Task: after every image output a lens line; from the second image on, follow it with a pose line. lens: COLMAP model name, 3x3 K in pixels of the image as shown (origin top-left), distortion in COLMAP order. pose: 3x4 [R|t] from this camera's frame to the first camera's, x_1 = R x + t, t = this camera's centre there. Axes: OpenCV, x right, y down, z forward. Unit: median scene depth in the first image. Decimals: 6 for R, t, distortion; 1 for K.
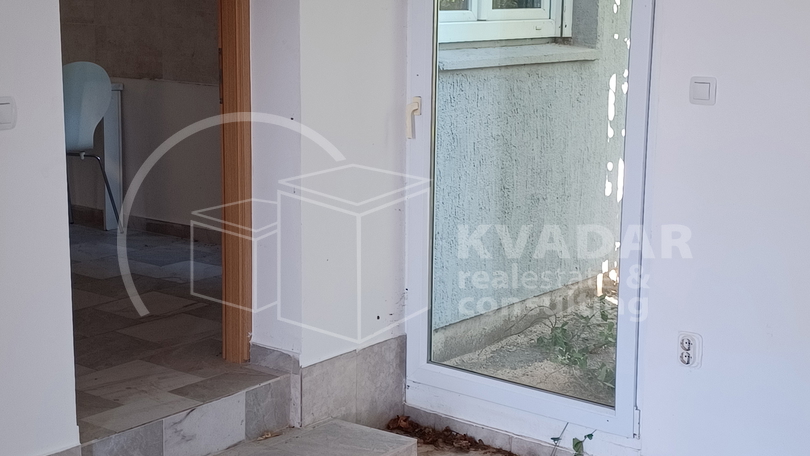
lens RADIAL K [[1214.1, 0, 405.0], [0, 1214.1, 228.0], [0, 0, 1]] dist [0.039202, 0.039231]
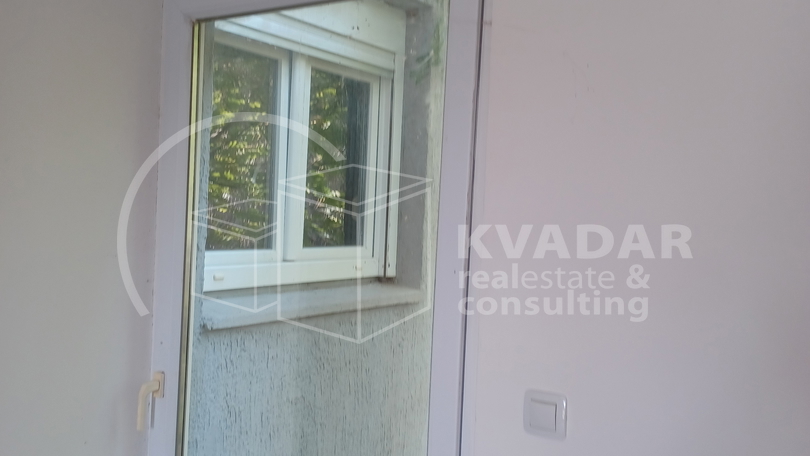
lens RADIAL K [[757.5, 0, 405.0], [0, 757.5, 228.0], [0, 0, 1]] dist [0.080252, -0.006122]
pose [[0.995970, 0.027969, 0.085211, 0.102017], [-0.012942, 0.985003, -0.172050, -0.101710], [-0.088745, 0.170254, 0.981396, 0.450250]]
